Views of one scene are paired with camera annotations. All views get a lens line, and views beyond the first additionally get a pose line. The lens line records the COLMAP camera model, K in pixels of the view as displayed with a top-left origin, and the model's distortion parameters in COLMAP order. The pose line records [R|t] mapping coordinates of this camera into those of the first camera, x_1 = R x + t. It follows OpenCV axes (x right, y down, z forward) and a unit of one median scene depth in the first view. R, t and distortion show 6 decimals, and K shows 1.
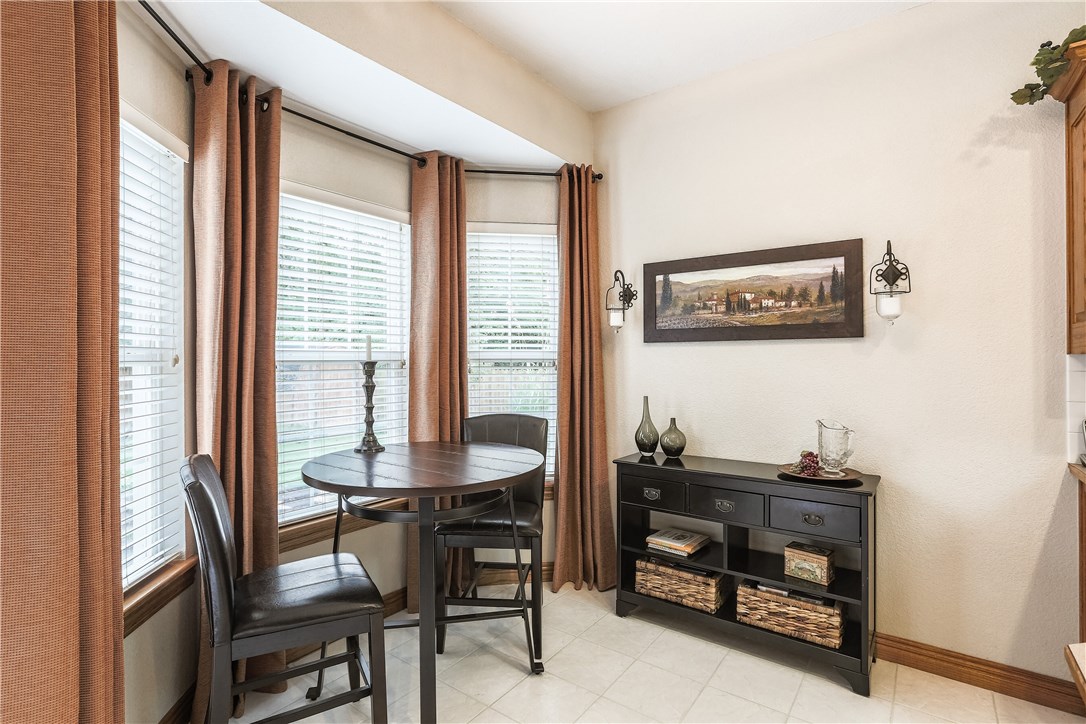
lens RADIAL K [[526.7, 0, 541.3], [0, 526.7, 355.4], [0, 0, 1]] dist [-0.053330, 0.027966]
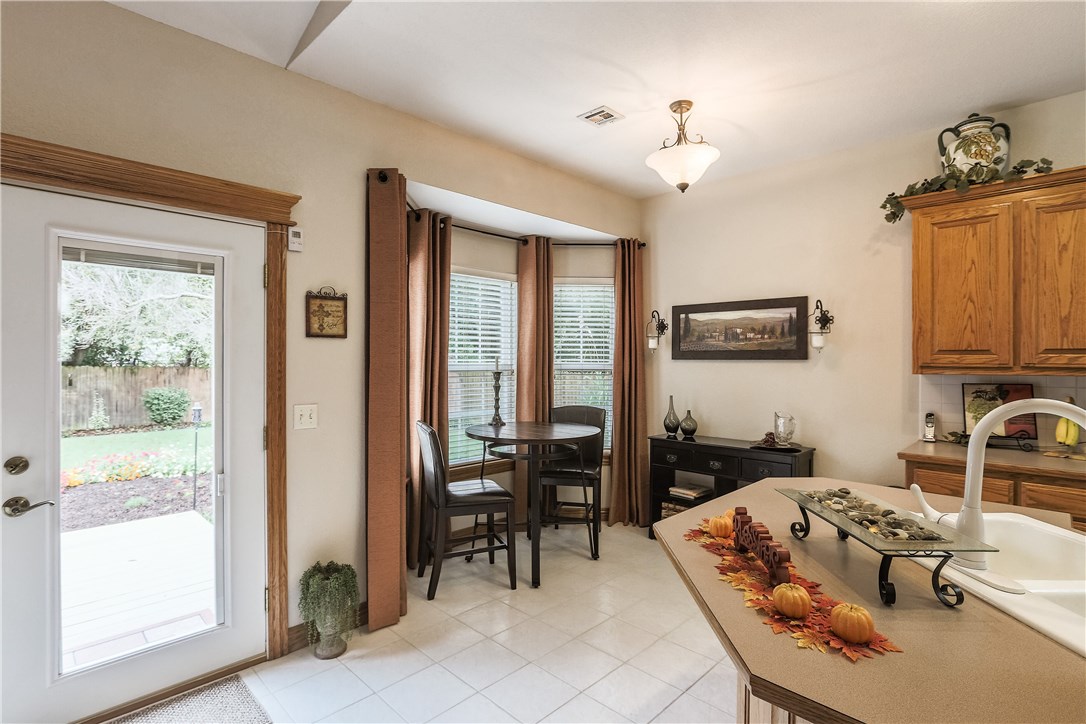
lens RADIAL K [[531.3, 0, 544.3], [0, 531.3, 358.4], [0, 0, 1]] dist [-0.059826, 0.029725]
pose [[0.991797, 0.008581, -0.127532, 0.033613], [-0.008142, 0.999959, 0.003958, -0.034693], [0.127561, -0.002887, 0.991827, -0.599004]]
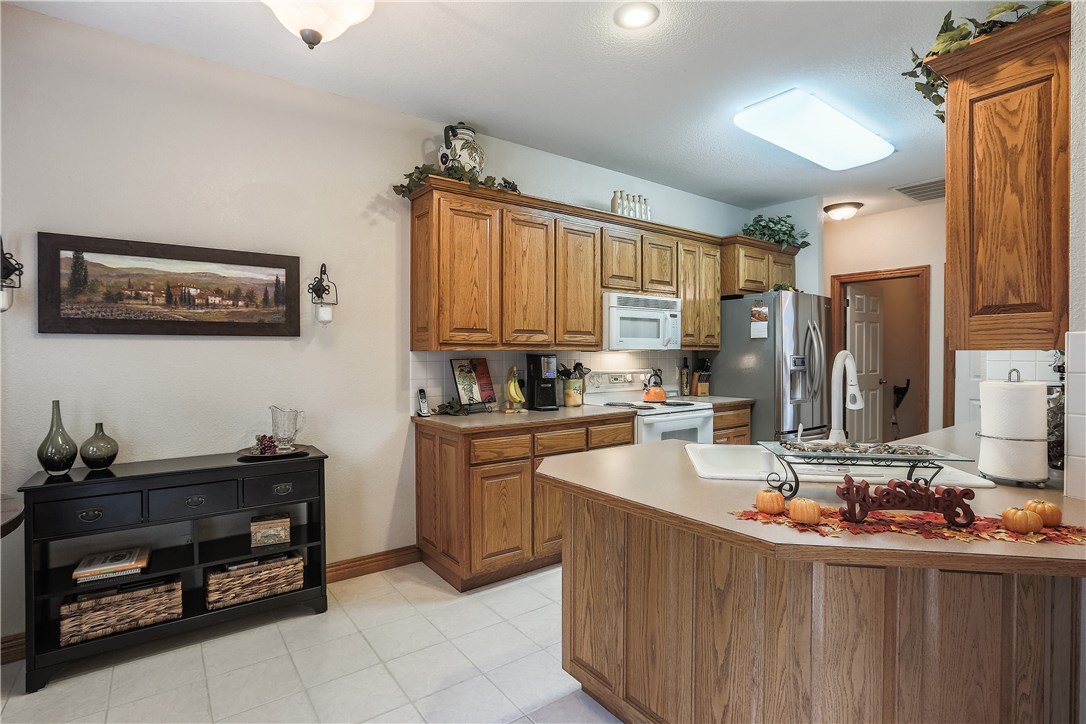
lens RADIAL K [[526.7, 0, 541.3], [0, 526.7, 355.4], [0, 0, 1]] dist [-0.053330, 0.027966]
pose [[0.281793, -0.000546, 0.959475, -0.371669], [-0.004415, 0.999989, 0.001865, 0.004872], [-0.959465, -0.004761, 0.281787, 0.081186]]
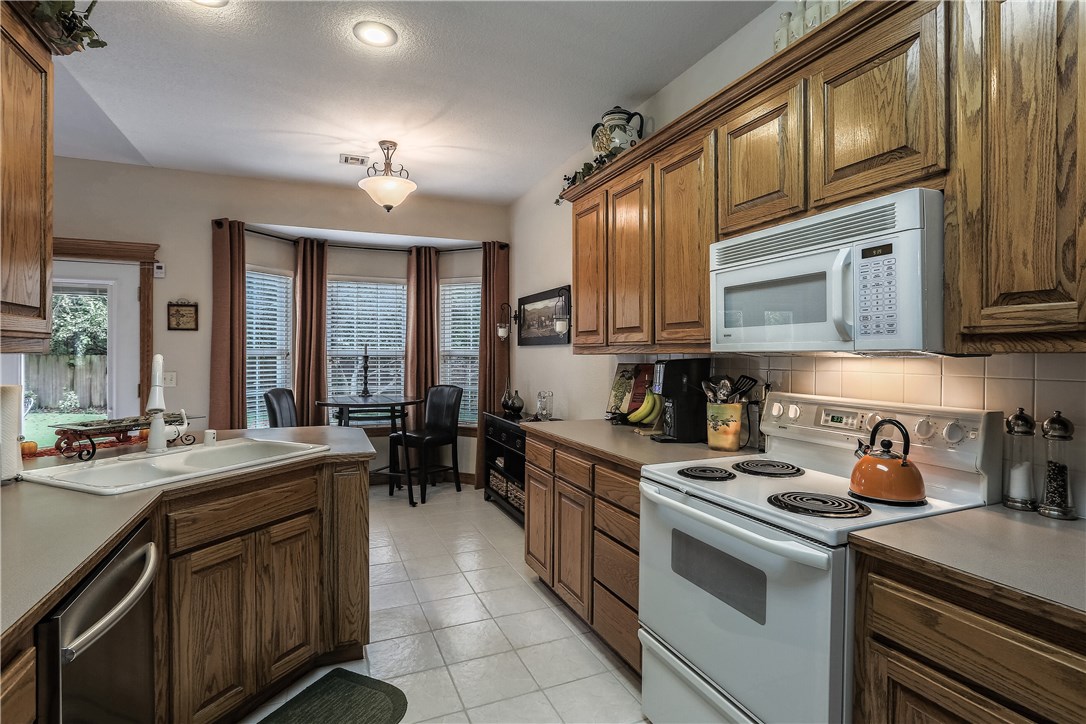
lens RADIAL K [[526.7, 0, 541.3], [0, 526.7, 355.4], [0, 0, 1]] dist [-0.053330, 0.027966]
pose [[0.871337, 0.008478, -0.490612, 1.240146], [-0.005204, 0.999954, 0.008038, -0.009222], [0.490657, -0.004451, 0.871341, -0.482454]]
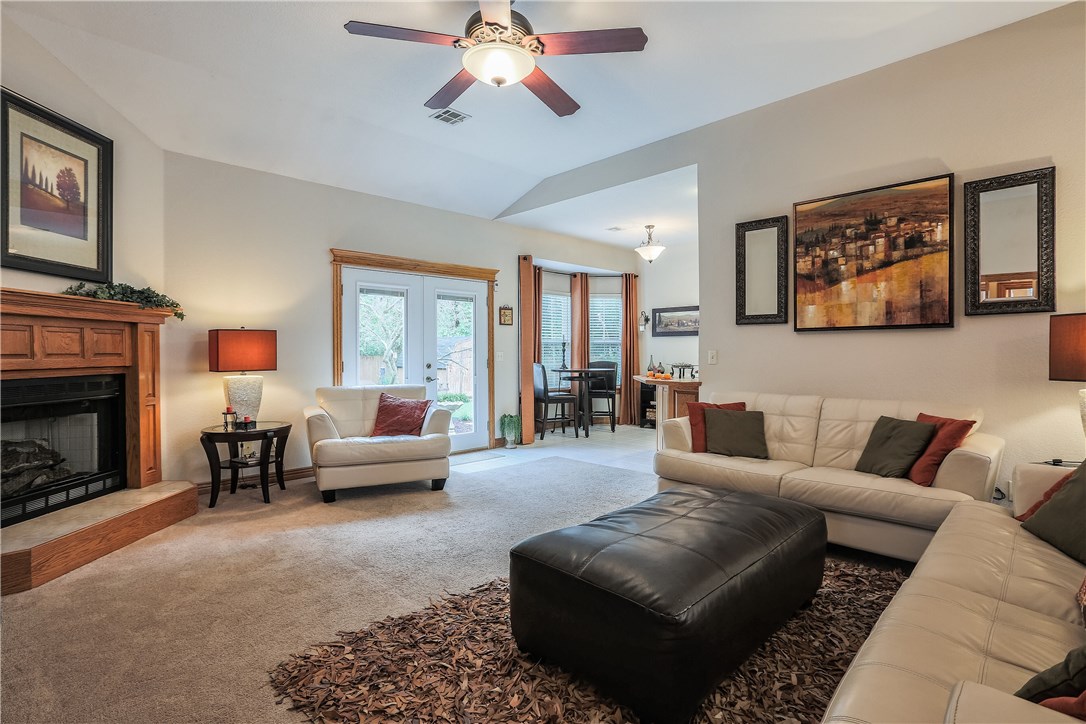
lens RADIAL K [[526.7, 0, 541.3], [0, 526.7, 355.4], [0, 0, 1]] dist [-0.053330, 0.027966]
pose [[0.988754, 0.004524, -0.149480, 0.033651], [-0.002481, 0.999901, 0.013851, 0.043973], [0.149528, -0.013324, 0.988668, -2.154706]]
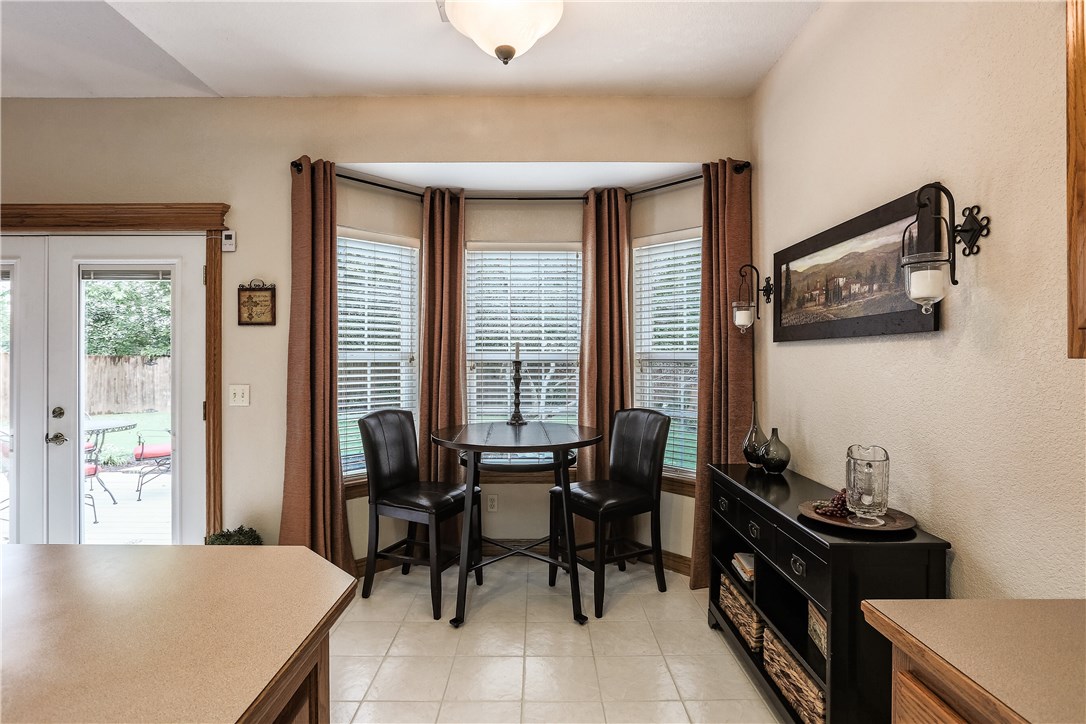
lens RADIAL K [[526.7, 0, 541.3], [0, 526.7, 355.4], [0, 0, 1]] dist [-0.053330, 0.027966]
pose [[0.611524, 0.000883, -0.791226, 0.748557], [0.000501, 0.999999, 0.001504, -0.003978], [0.791226, -0.001316, 0.611522, 0.171183]]
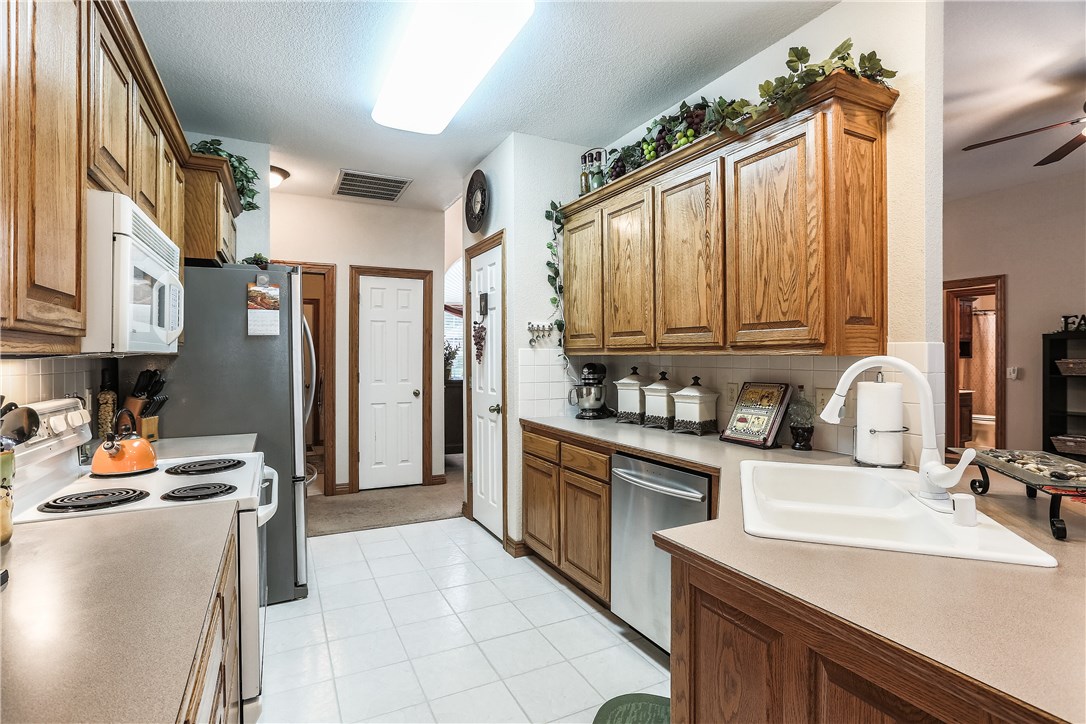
lens RADIAL K [[526.7, 0, 541.3], [0, 526.7, 355.4], [0, 0, 1]] dist [-0.053330, 0.027966]
pose [[-0.897771, 0.007130, 0.440405, 0.487707], [0.004974, 0.999969, -0.006050, -0.001469], [-0.440435, -0.003241, -0.897779, 0.590031]]
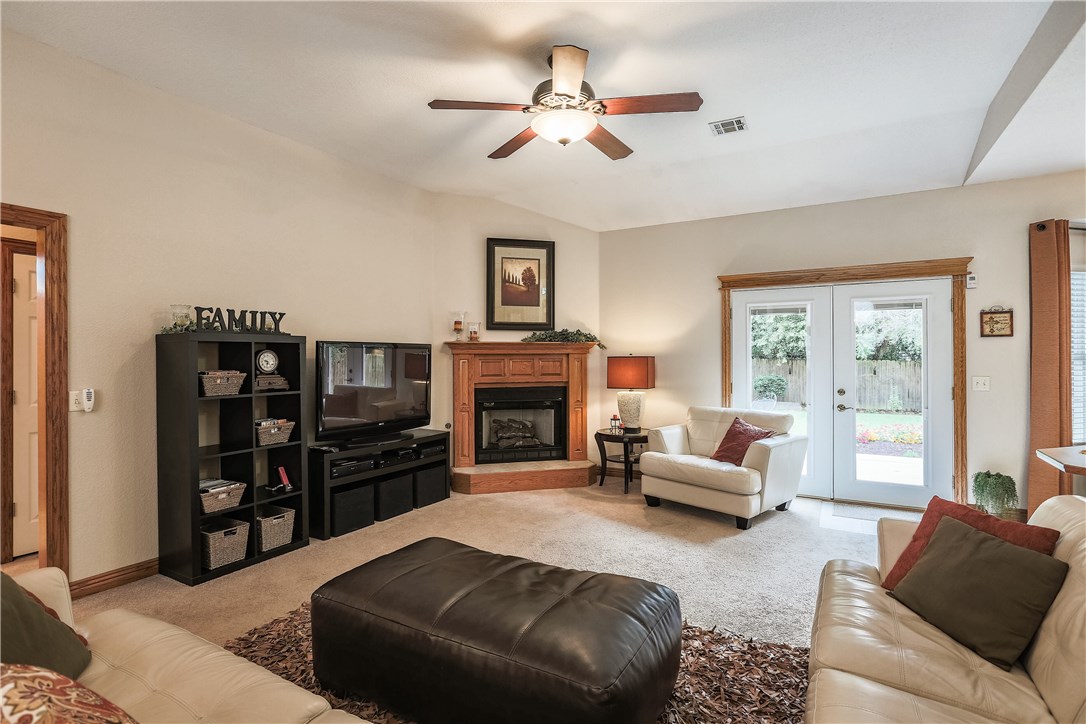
lens RADIAL K [[526.7, 0, 541.3], [0, 526.7, 355.4], [0, 0, 1]] dist [-0.053330, 0.027966]
pose [[0.120462, 0.003561, -0.992712, 0.946930], [0.009275, 0.999946, 0.004713, -0.029134], [0.992675, -0.009775, 0.120422, -1.287269]]
